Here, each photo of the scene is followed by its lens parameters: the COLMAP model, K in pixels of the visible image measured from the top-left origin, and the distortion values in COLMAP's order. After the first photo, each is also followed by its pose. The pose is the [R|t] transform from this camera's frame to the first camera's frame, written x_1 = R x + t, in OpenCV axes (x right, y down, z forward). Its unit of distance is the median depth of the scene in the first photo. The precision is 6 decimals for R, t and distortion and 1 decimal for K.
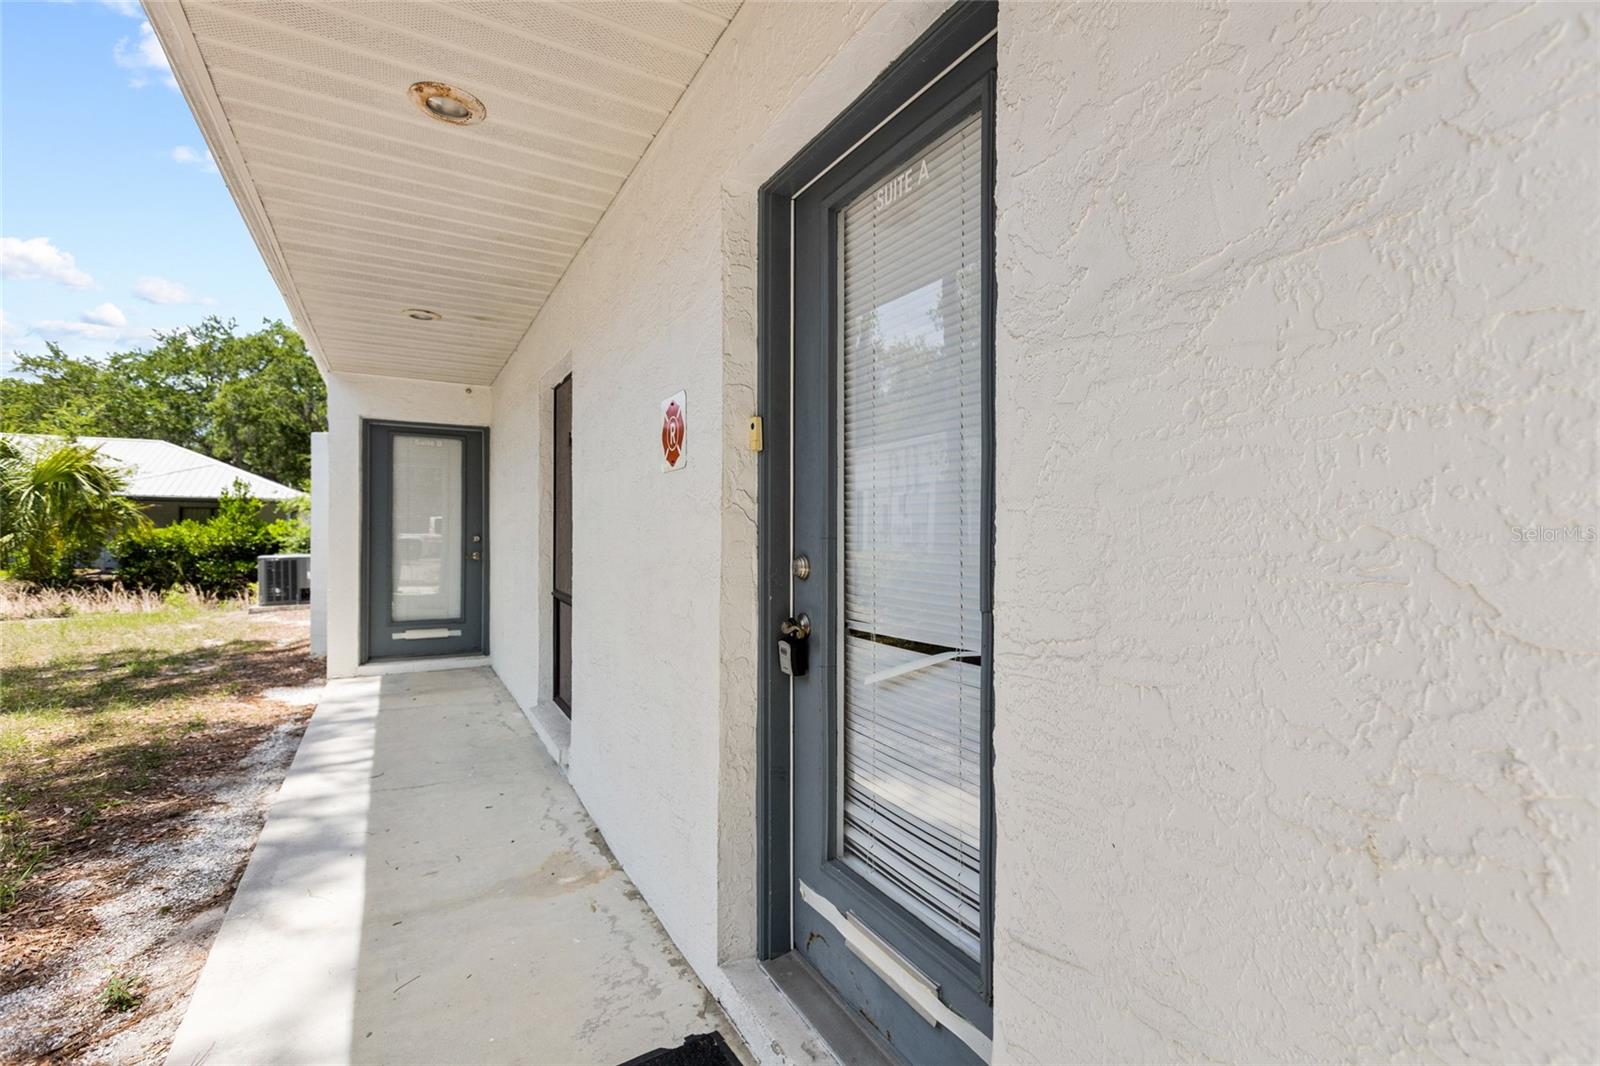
lens RADIAL K [[713.7, 0, 790.4], [0, 713.7, 526.5], [0, 0, 1]] dist [0.003706, -0.000275]
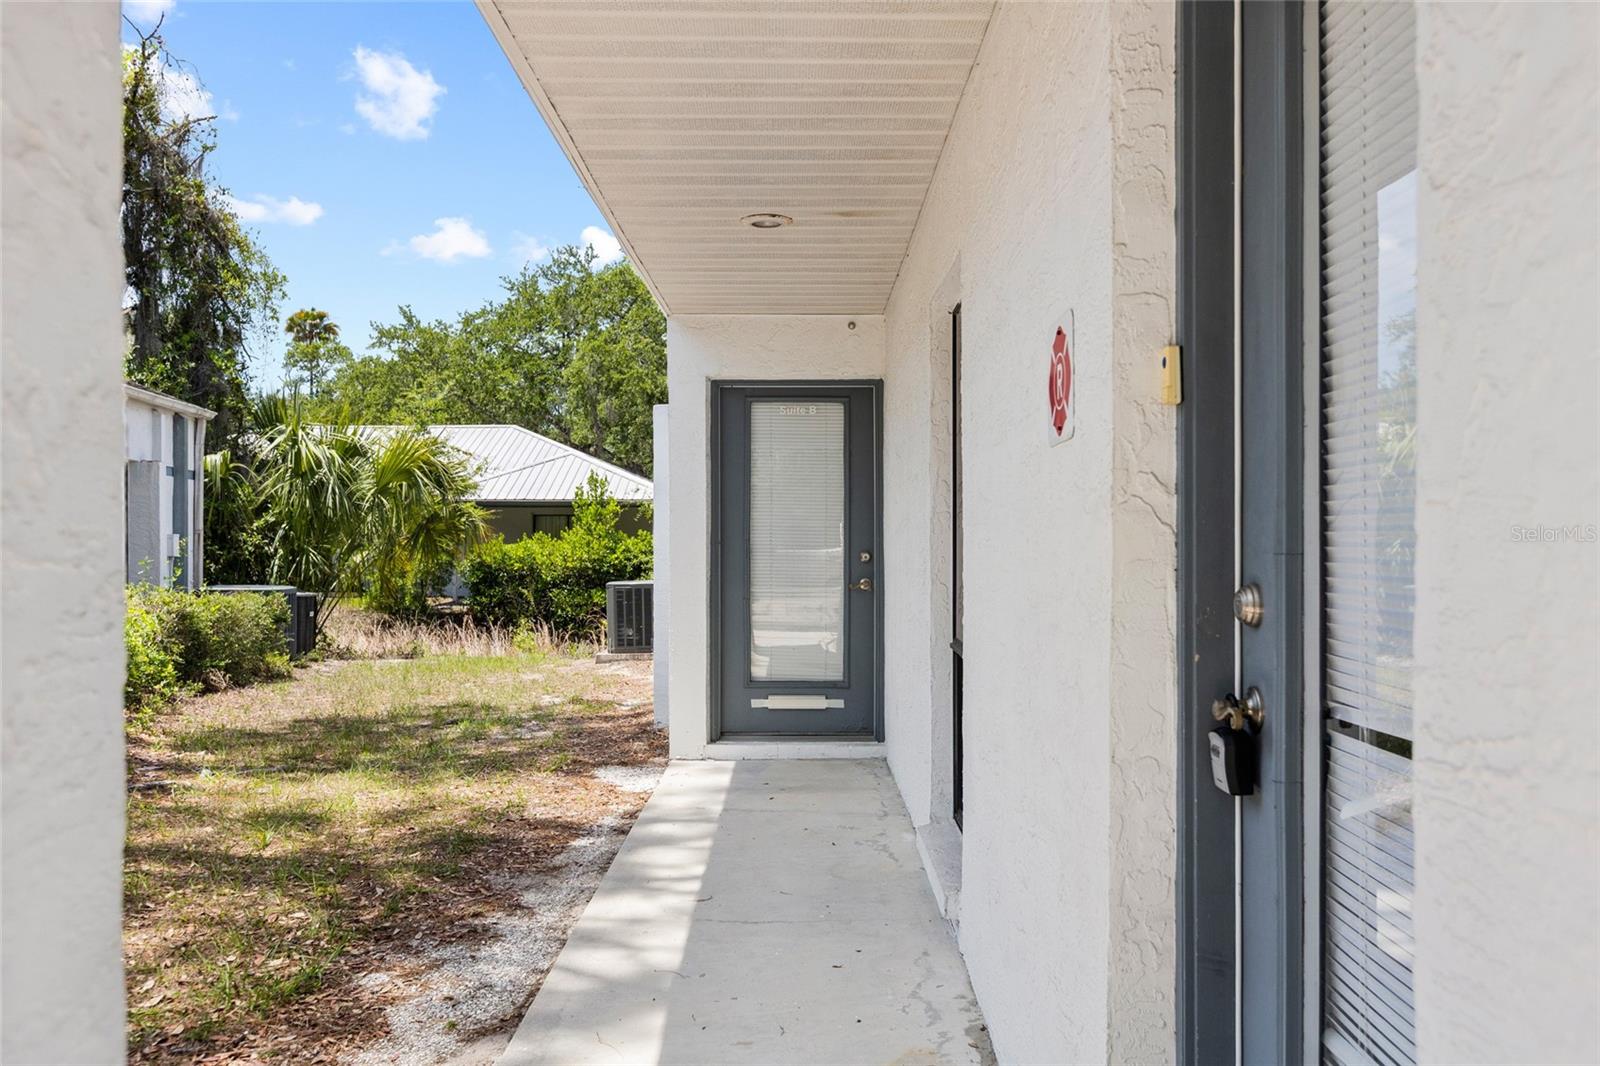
lens RADIAL K [[1274.0, 0, 805.3], [0, 1274.0, 541.6], [0, 0, 1]] dist [0.002671, 0.016467]
pose [[0.875607, -0.008357, -0.482952, 0.111015], [0.010905, 0.999937, 0.002469, 0.000100], [0.482902, -0.007429, 0.875643, -0.031666]]
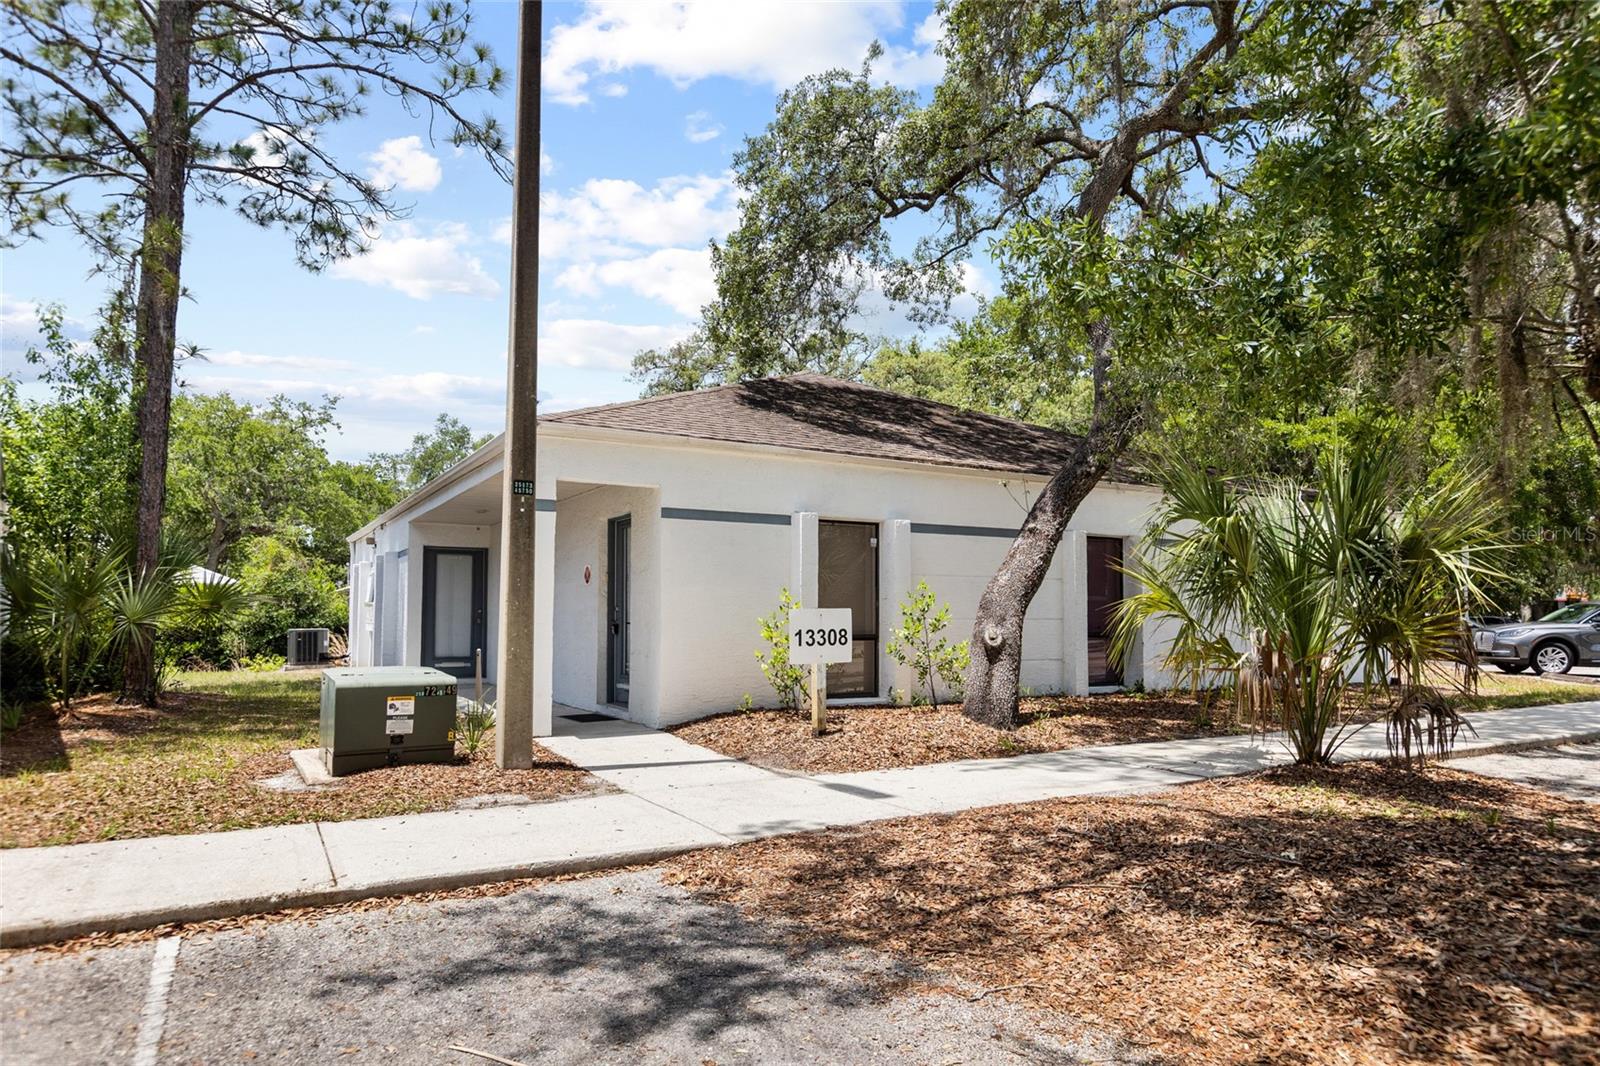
lens RADIAL K [[1015.4, 0, 799.4], [0, 1015.4, 534.4], [0, 0, 1]] dist [0.000068, 0.000015]
pose [[0.999526, -0.010904, 0.028787, 0.529332], [0.012920, 0.997409, -0.070776, 0.031461], [-0.027940, 0.071114, 0.997077, -2.892742]]
